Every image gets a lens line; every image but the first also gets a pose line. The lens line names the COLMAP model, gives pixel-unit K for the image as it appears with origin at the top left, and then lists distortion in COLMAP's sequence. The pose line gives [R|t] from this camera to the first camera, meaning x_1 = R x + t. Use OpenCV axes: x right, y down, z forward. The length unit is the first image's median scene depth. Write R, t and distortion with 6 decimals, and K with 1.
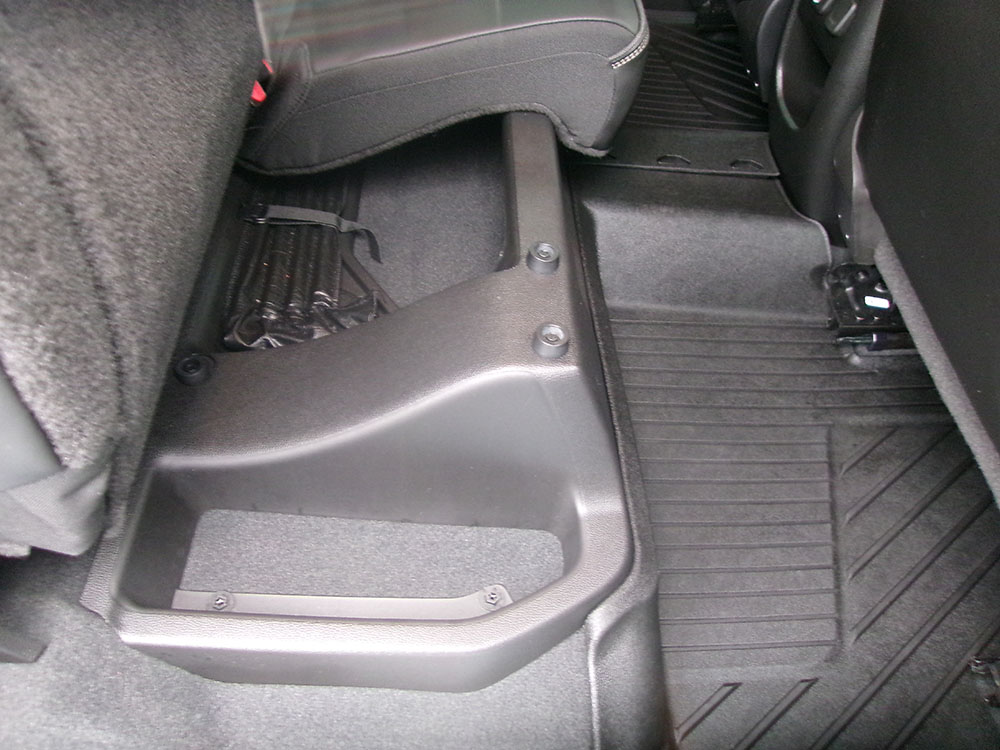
lens RADIAL K [[750.5, 0, 496.6], [0, 750.5, 375.5], [0, 0, 1]] dist [-0.008387, 0.011081]
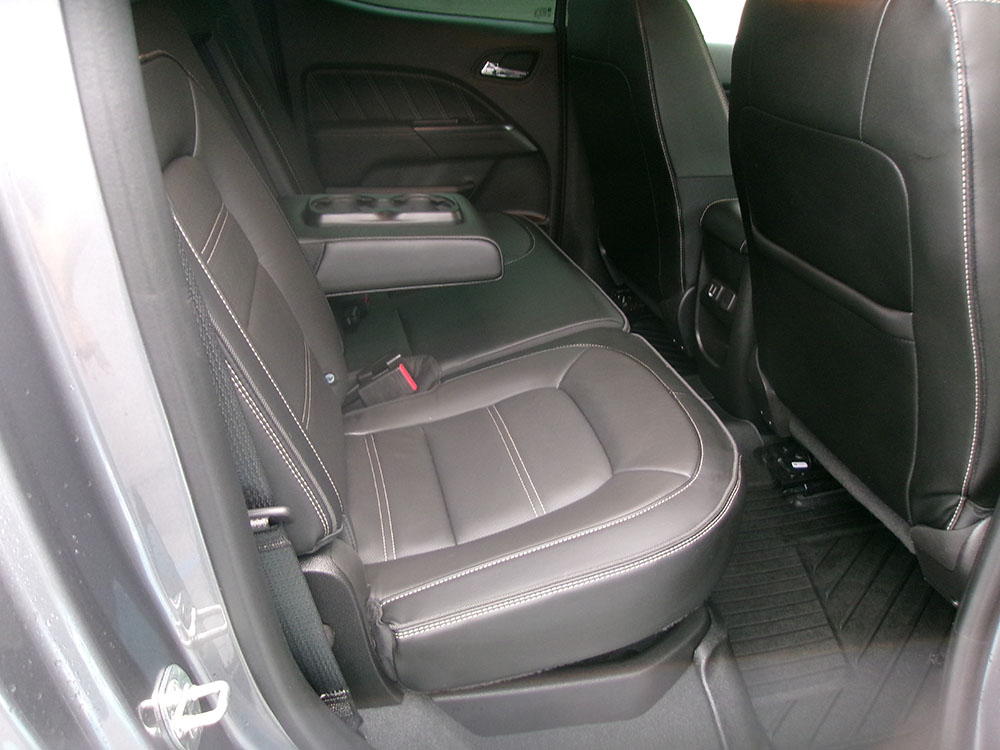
lens RADIAL K [[750.5, 0, 501.1], [0, 750.5, 372.6], [0, 0, 1]] dist [-0.008387, 0.011081]
pose [[0.982373, -0.124161, 0.139742, -0.309142], [0.168093, 0.913791, -0.369771, 0.215688], [-0.081784, 0.386742, 0.918554, -0.468626]]
